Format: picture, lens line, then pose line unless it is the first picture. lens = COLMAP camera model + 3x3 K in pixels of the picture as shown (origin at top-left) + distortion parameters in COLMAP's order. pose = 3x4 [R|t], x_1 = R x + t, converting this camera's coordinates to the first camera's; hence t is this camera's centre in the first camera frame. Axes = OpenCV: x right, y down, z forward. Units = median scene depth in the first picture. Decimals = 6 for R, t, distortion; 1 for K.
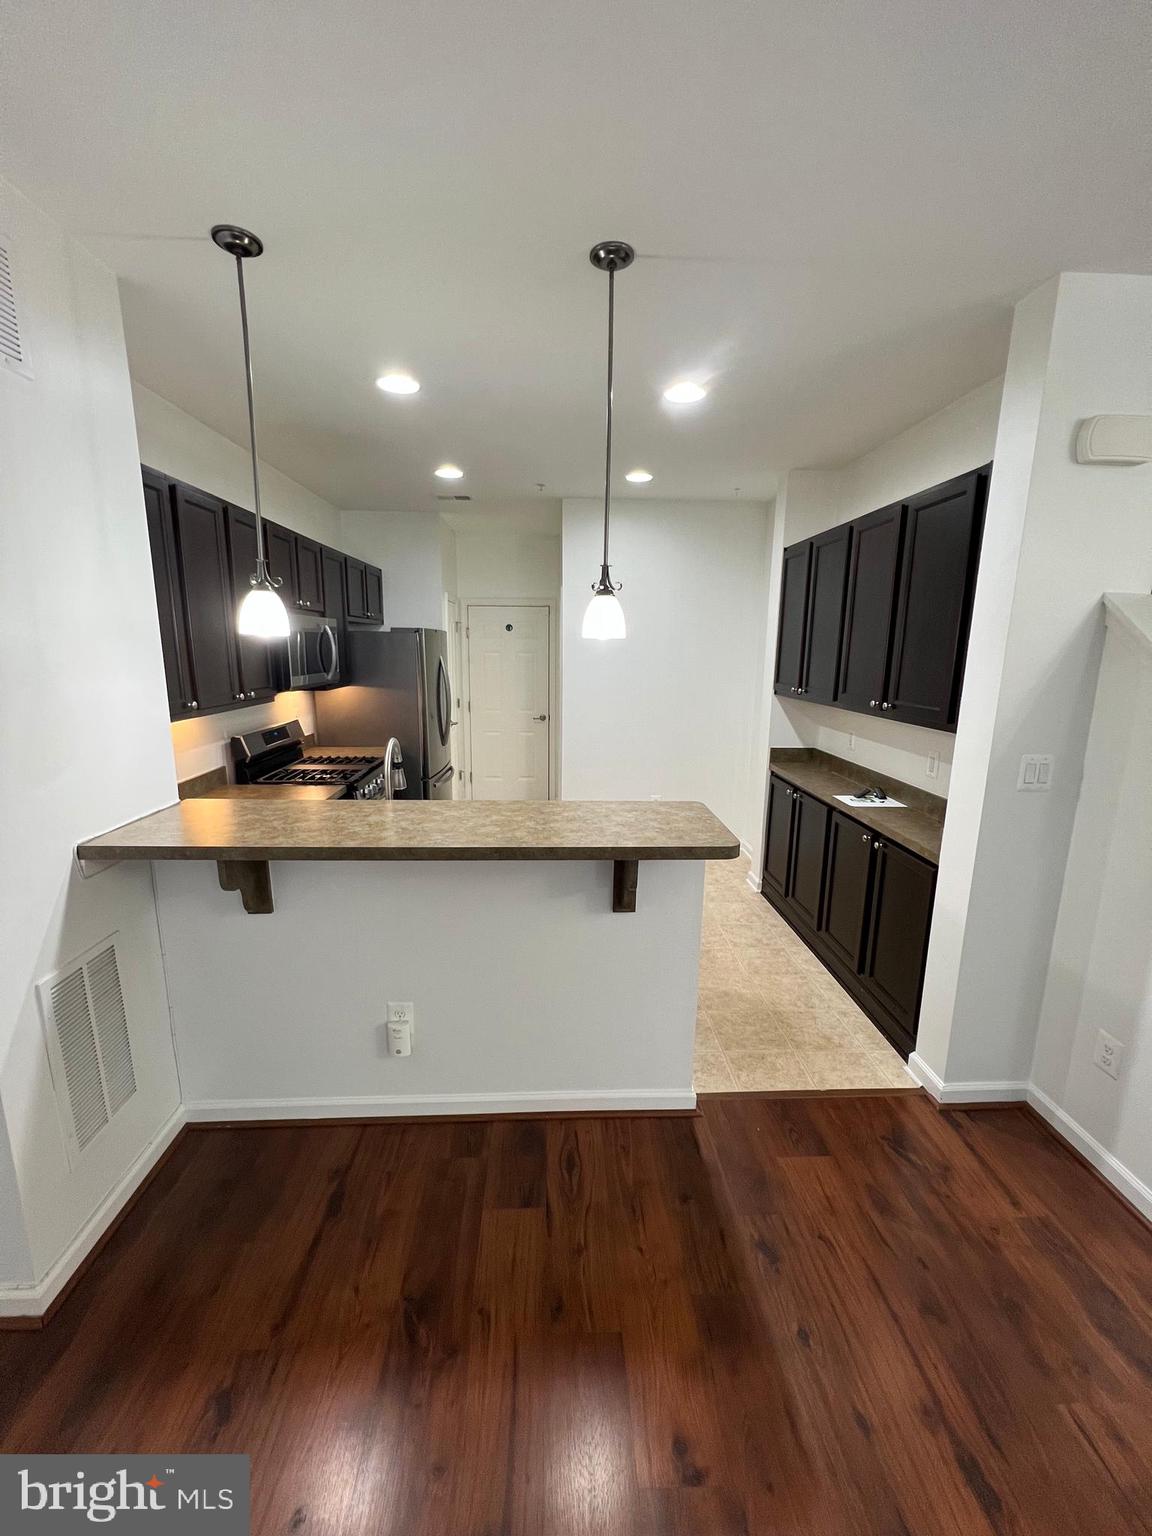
lens RADIAL K [[615.1, 0, 567.8], [0, 615.1, 770.4], [0, 0, 1]] dist [0.000138, -0.000049]
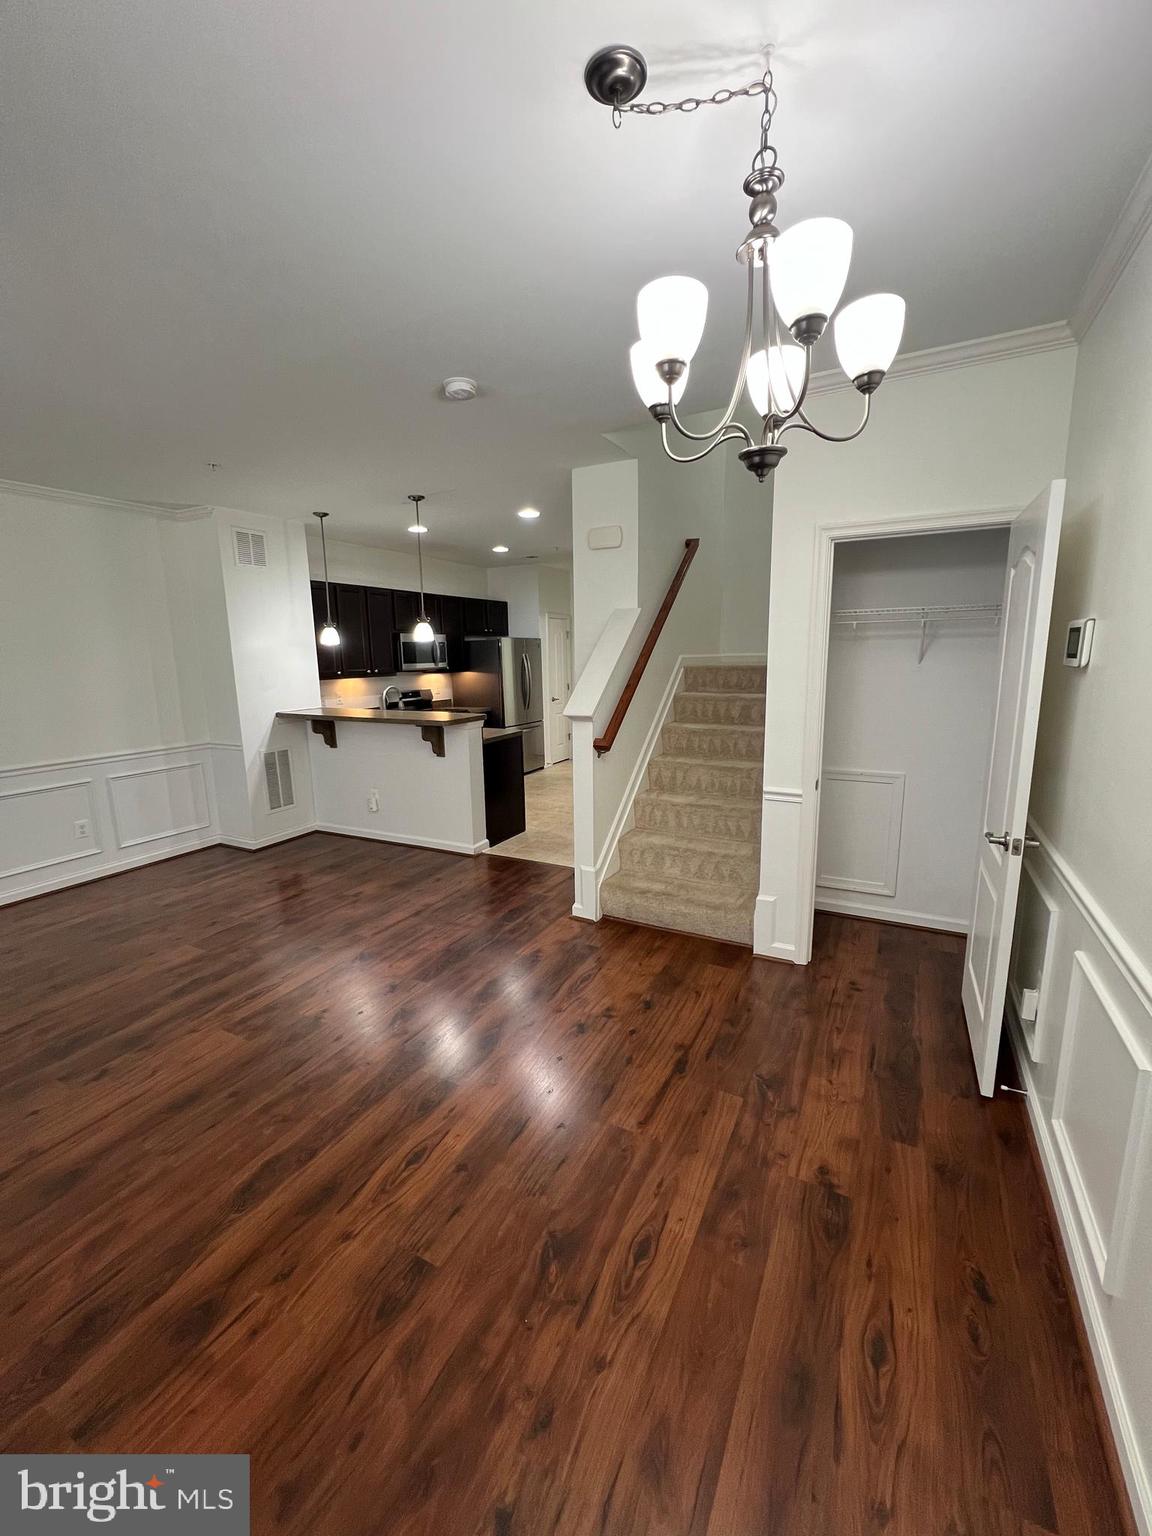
lens RADIAL K [[616.3, 0, 574.6], [0, 616.3, 759.6], [0, 0, 1]] dist [-0.000973, 0.000026]
pose [[0.868652, 0.063802, -0.491298, 1.679012], [-0.075559, 0.997133, -0.004102, 0.212783], [0.489628, 0.040685, 0.870982, -0.787514]]
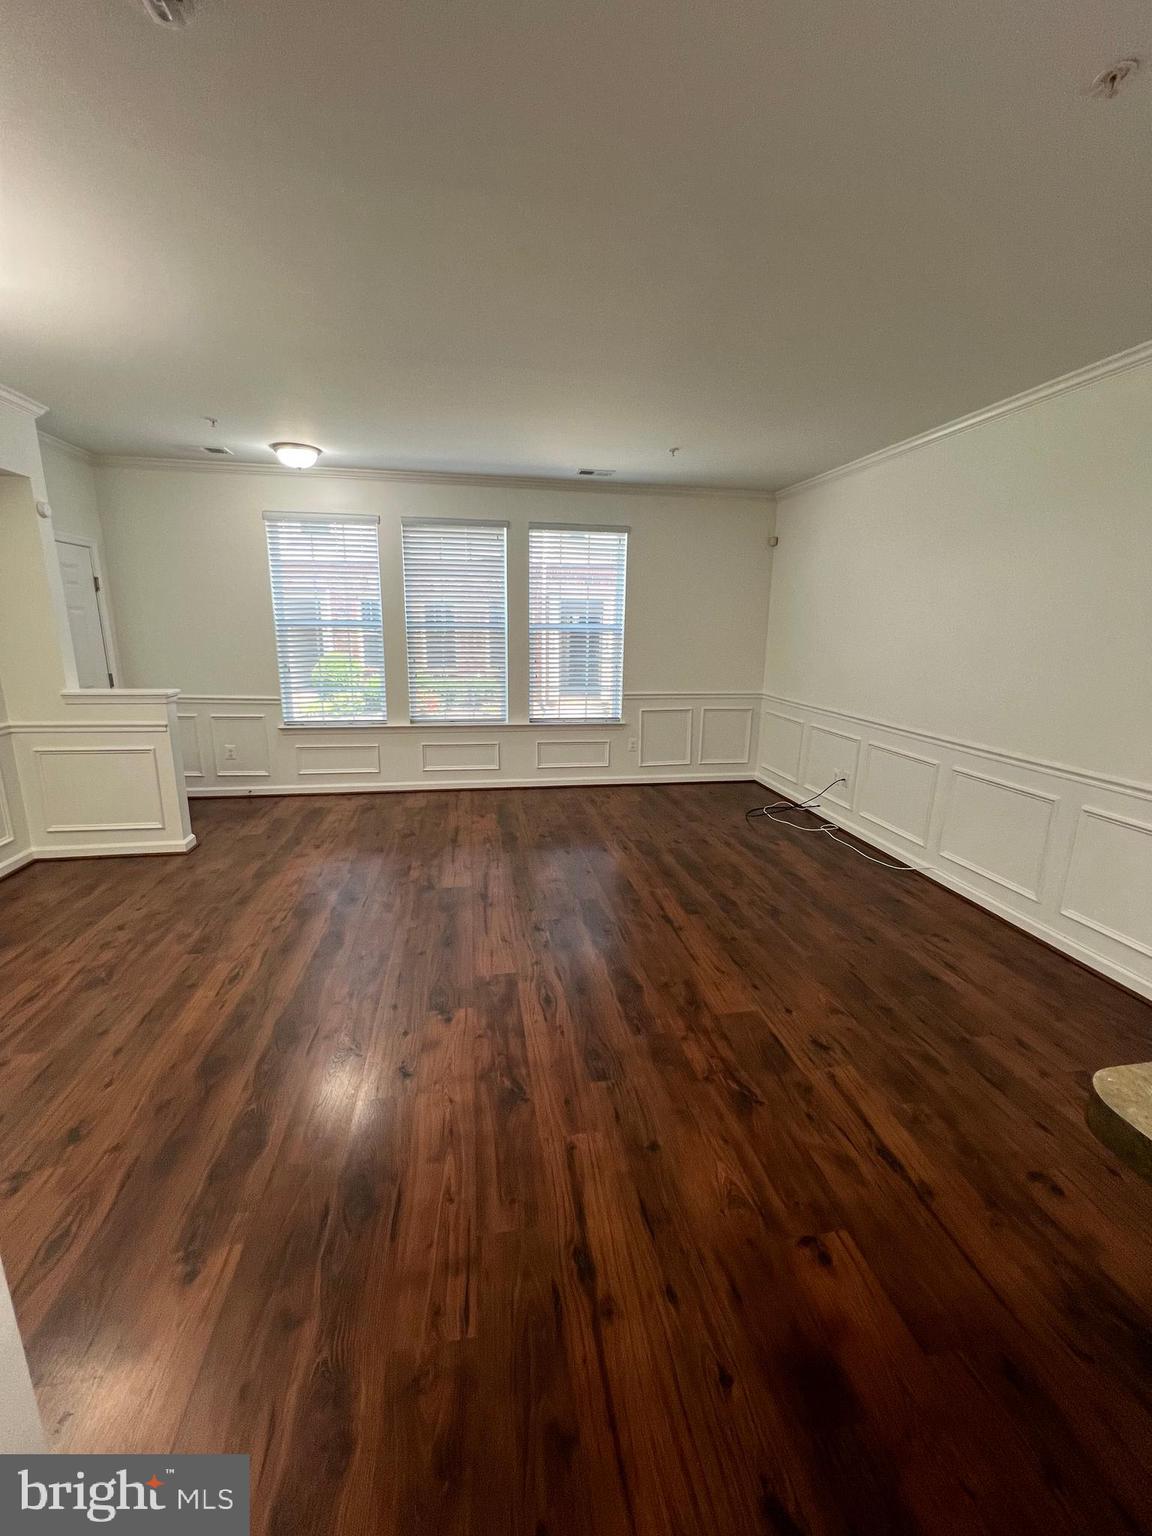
lens RADIAL K [[616.3, 0, 572.5], [0, 616.3, 765.2], [0, 0, 1]] dist [-0.000973, 0.000026]
pose [[-0.990845, 0.007792, -0.134776, 0.508666], [-0.048629, 0.910715, 0.410164, -0.133749], [0.125939, 0.412963, -0.901998, 1.010846]]
